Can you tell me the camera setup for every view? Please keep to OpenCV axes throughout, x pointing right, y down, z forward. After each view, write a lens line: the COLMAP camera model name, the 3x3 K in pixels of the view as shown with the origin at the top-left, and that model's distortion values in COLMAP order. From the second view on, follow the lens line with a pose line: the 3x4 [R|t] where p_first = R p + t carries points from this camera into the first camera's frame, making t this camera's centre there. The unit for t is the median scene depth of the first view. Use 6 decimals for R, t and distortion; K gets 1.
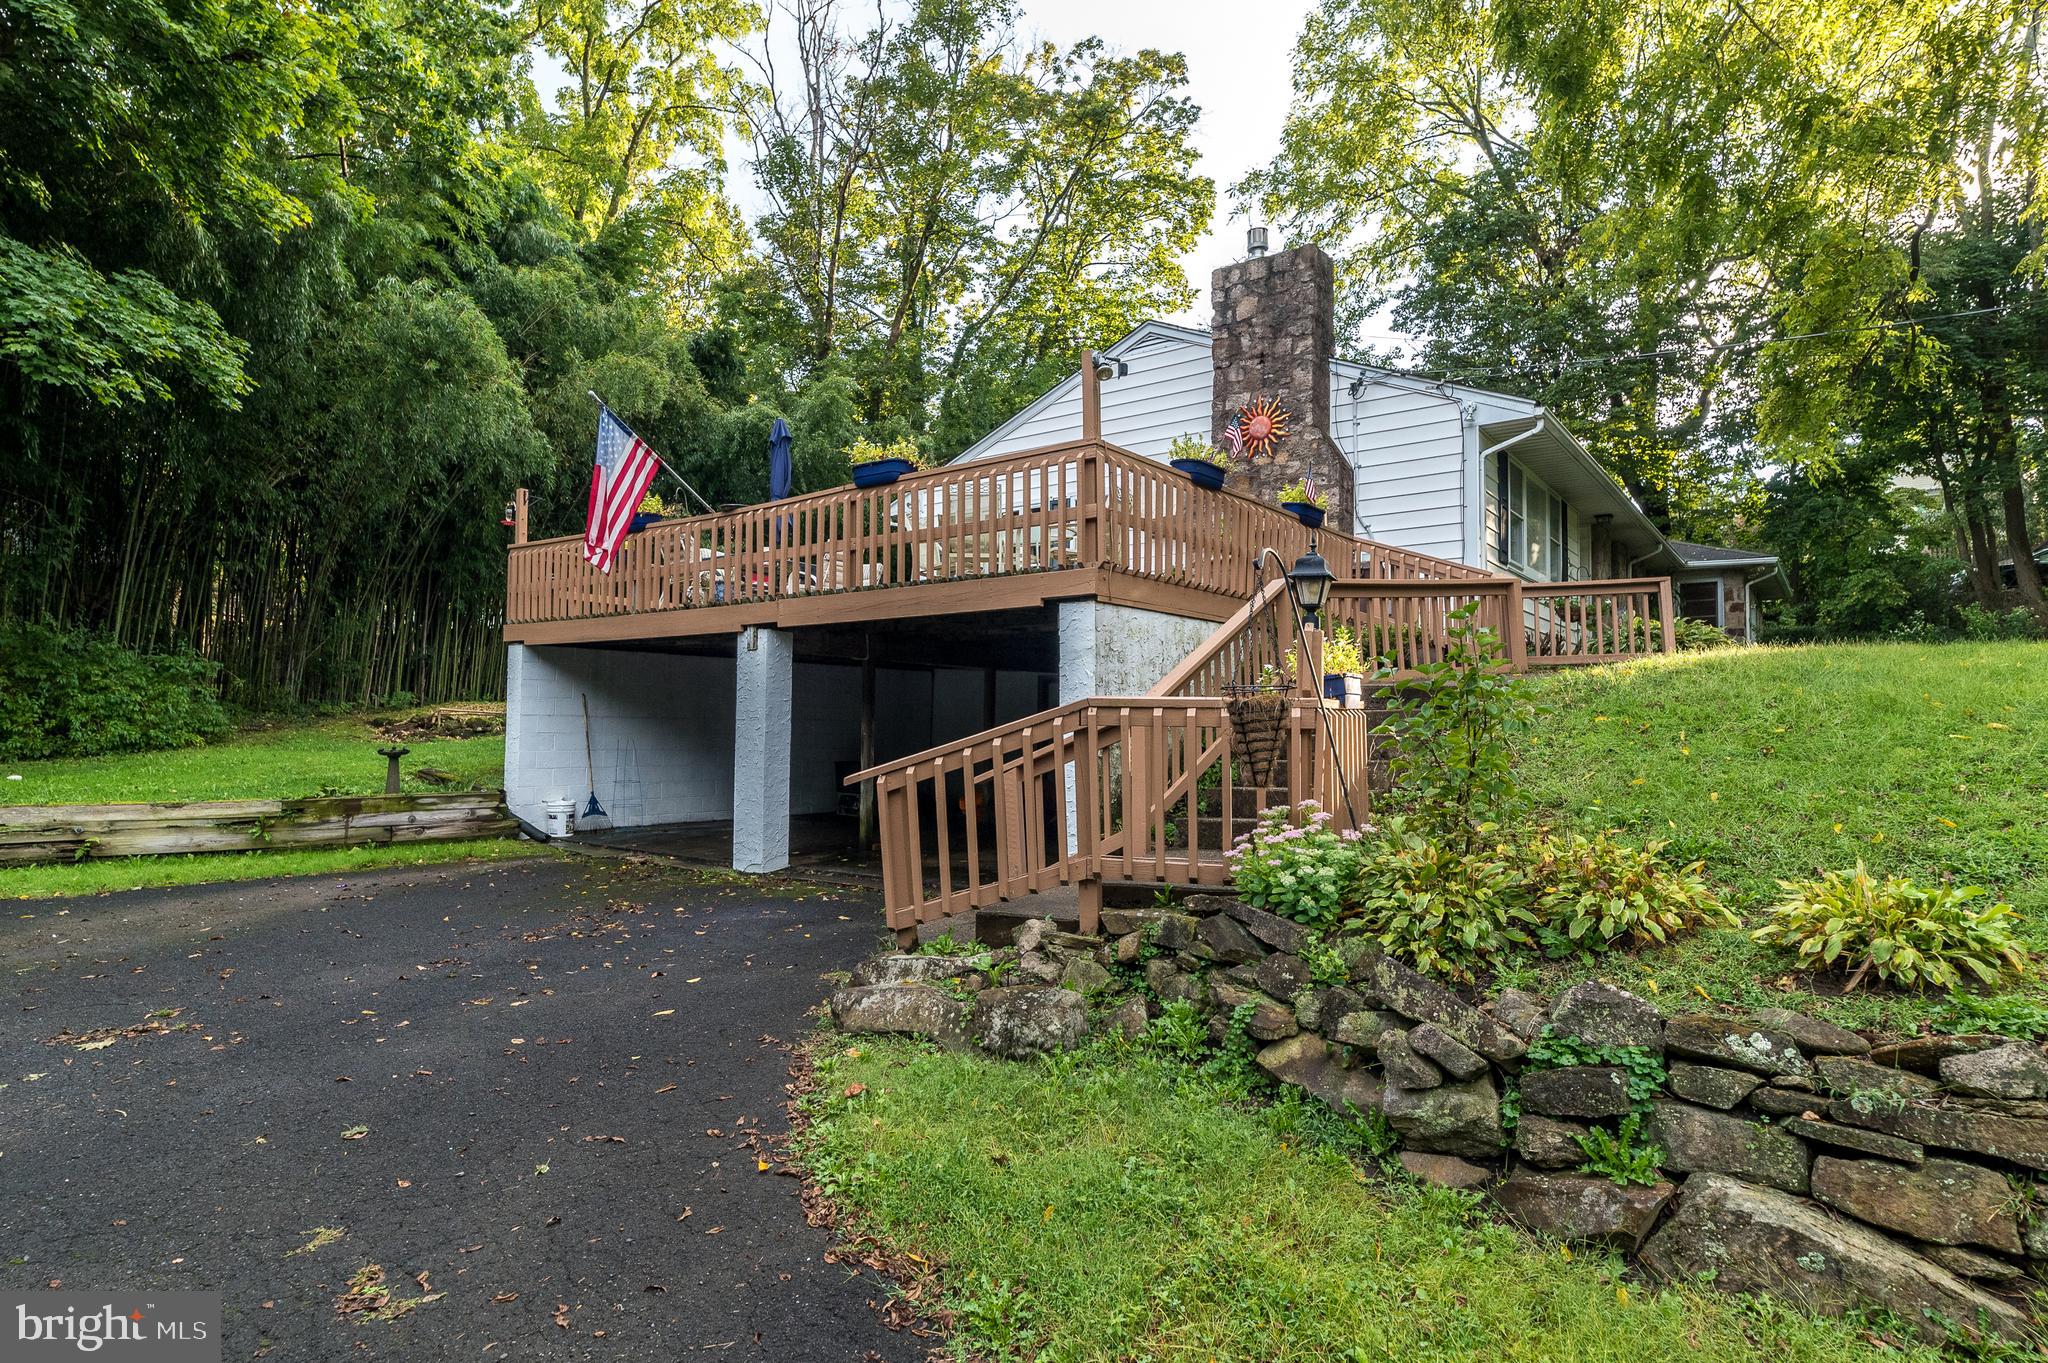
lens RADIAL K [[1102.9, 0, 1024.0], [0, 1102.9, 681.5], [0, 0, 1]] dist [0.021905, -0.000002]
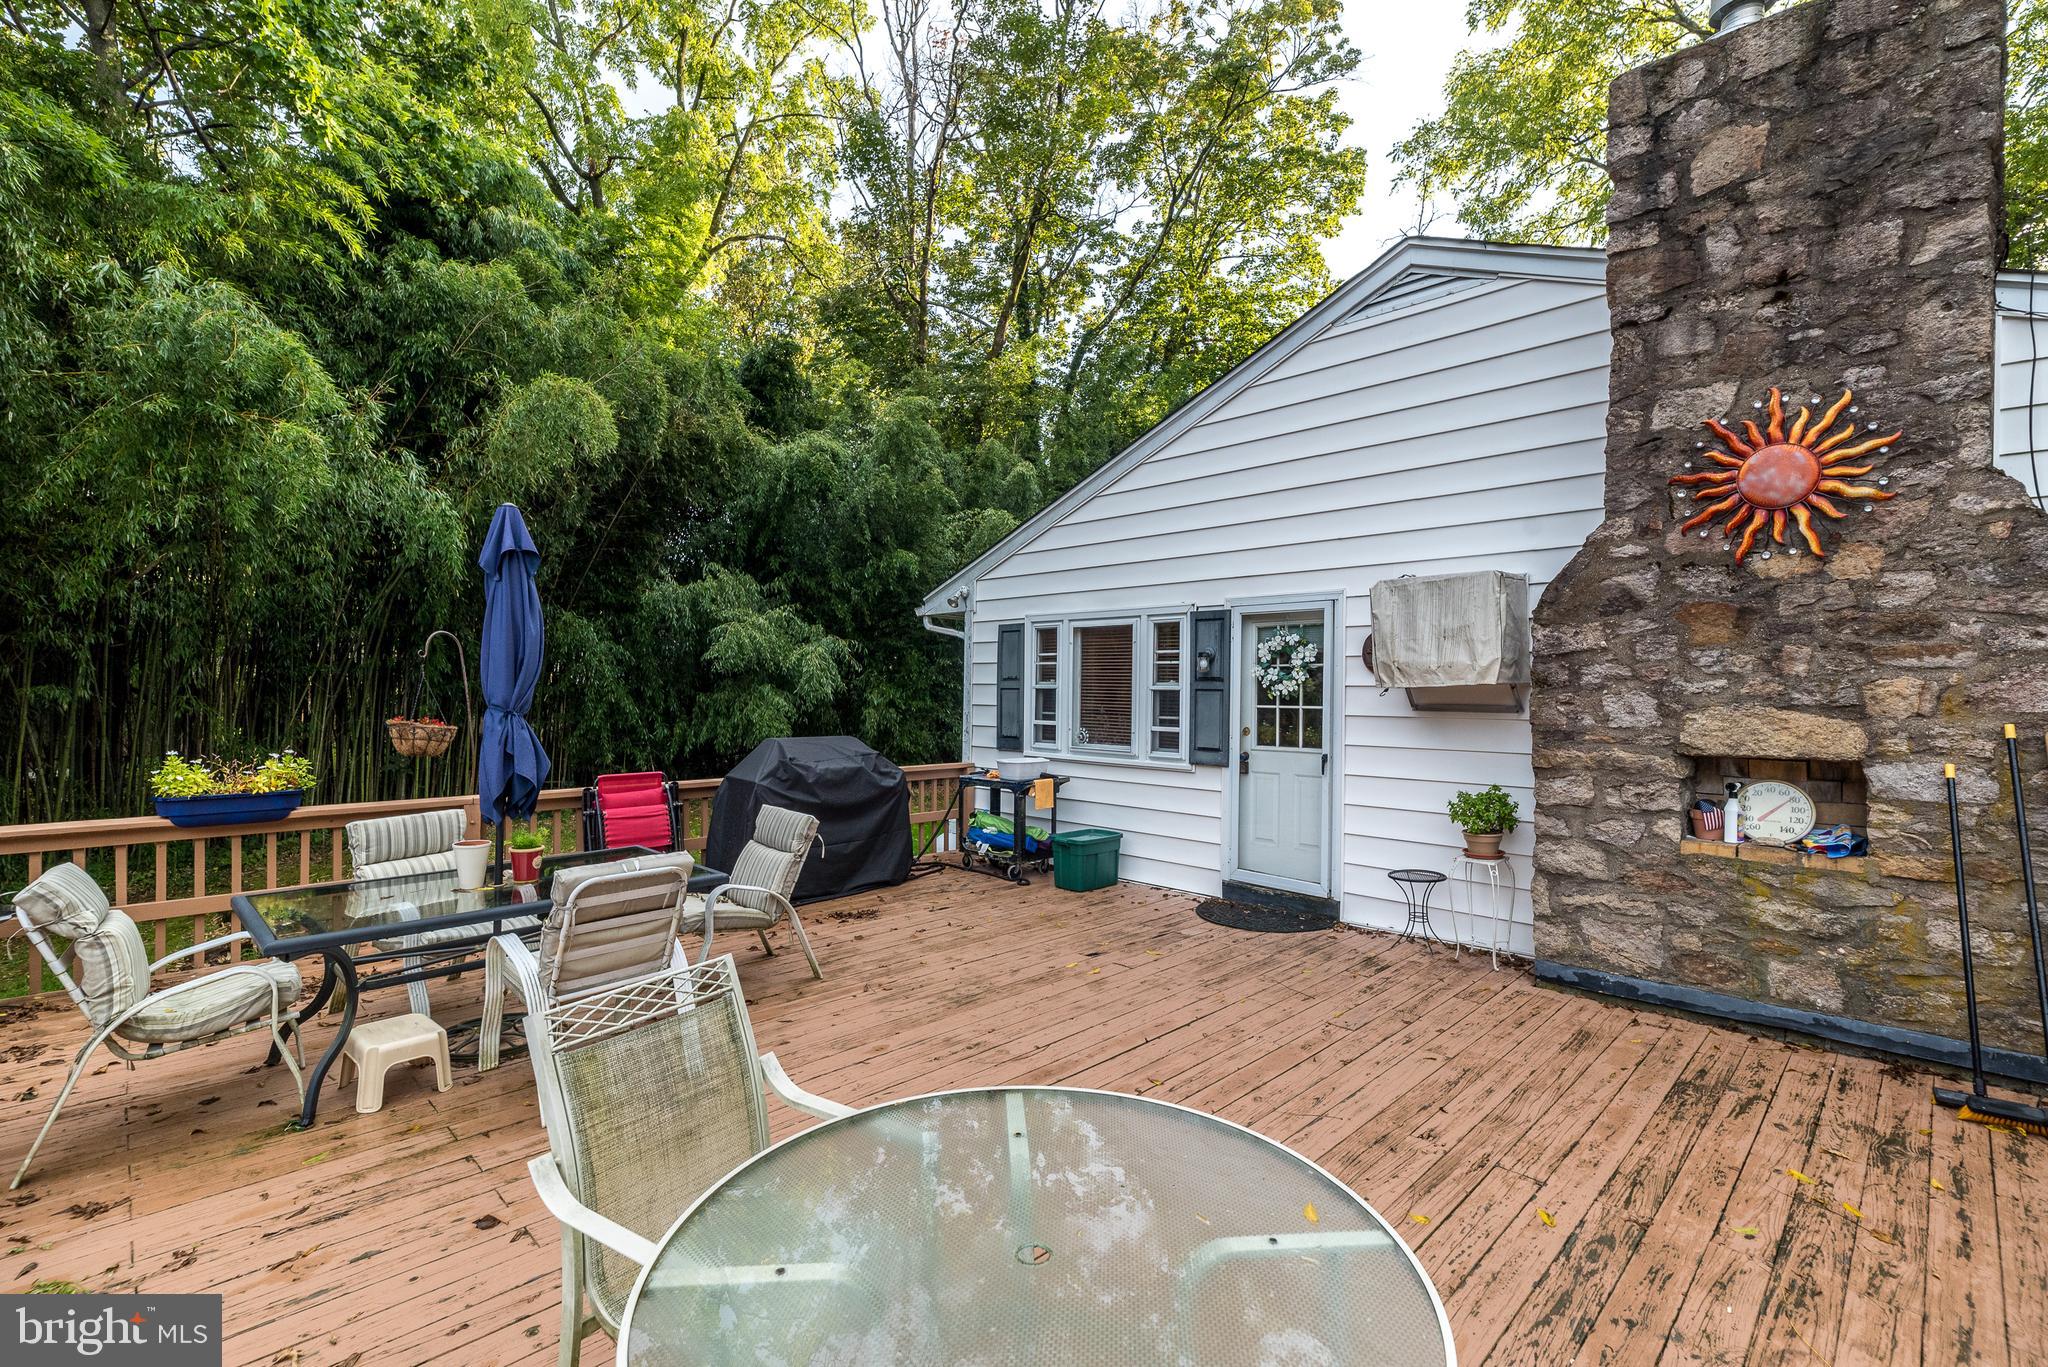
lens RADIAL K [[894.1, 0, 1020.7], [0, 894.1, 694.4], [0, 0, 1]] dist [0.003821, 0.000868]
pose [[0.989794, 0.001510, -0.142496, 0.001669], [0.006595, 0.998387, 0.056389, -0.063257], [0.142351, -0.056753, 0.988188, 0.238879]]
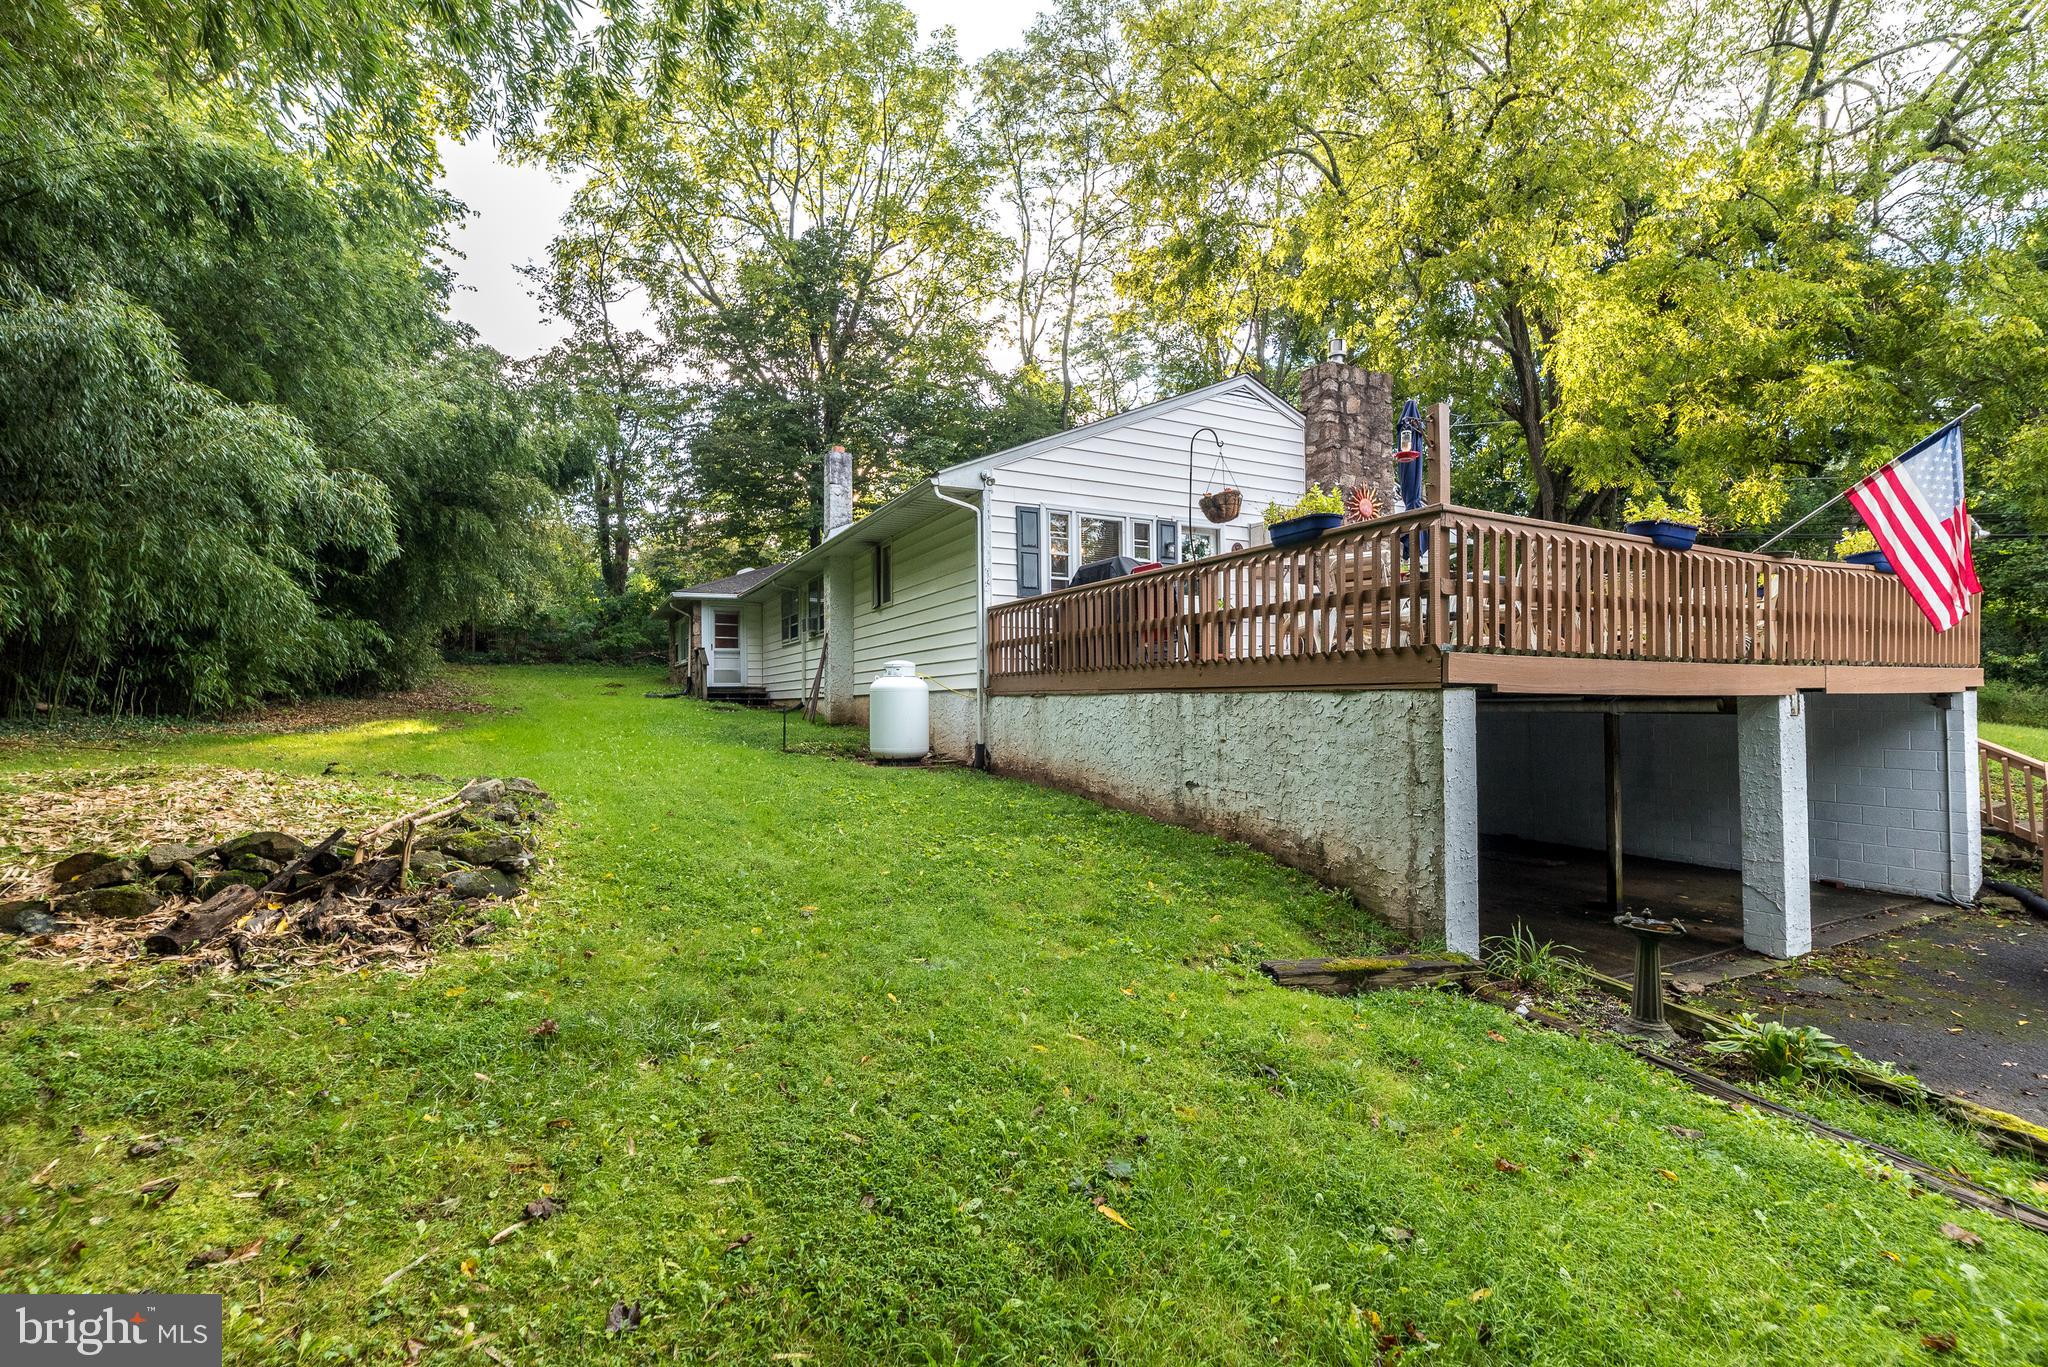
lens RADIAL K [[894.1, 0, 1020.7], [0, 894.1, 694.4], [0, 0, 1]] dist [0.003821, 0.000868]
pose [[0.445342, -0.002771, 0.895356, -0.311876], [-0.035758, 0.999142, 0.020878, -0.009584], [-0.894646, -0.041314, 0.444861, 0.321968]]
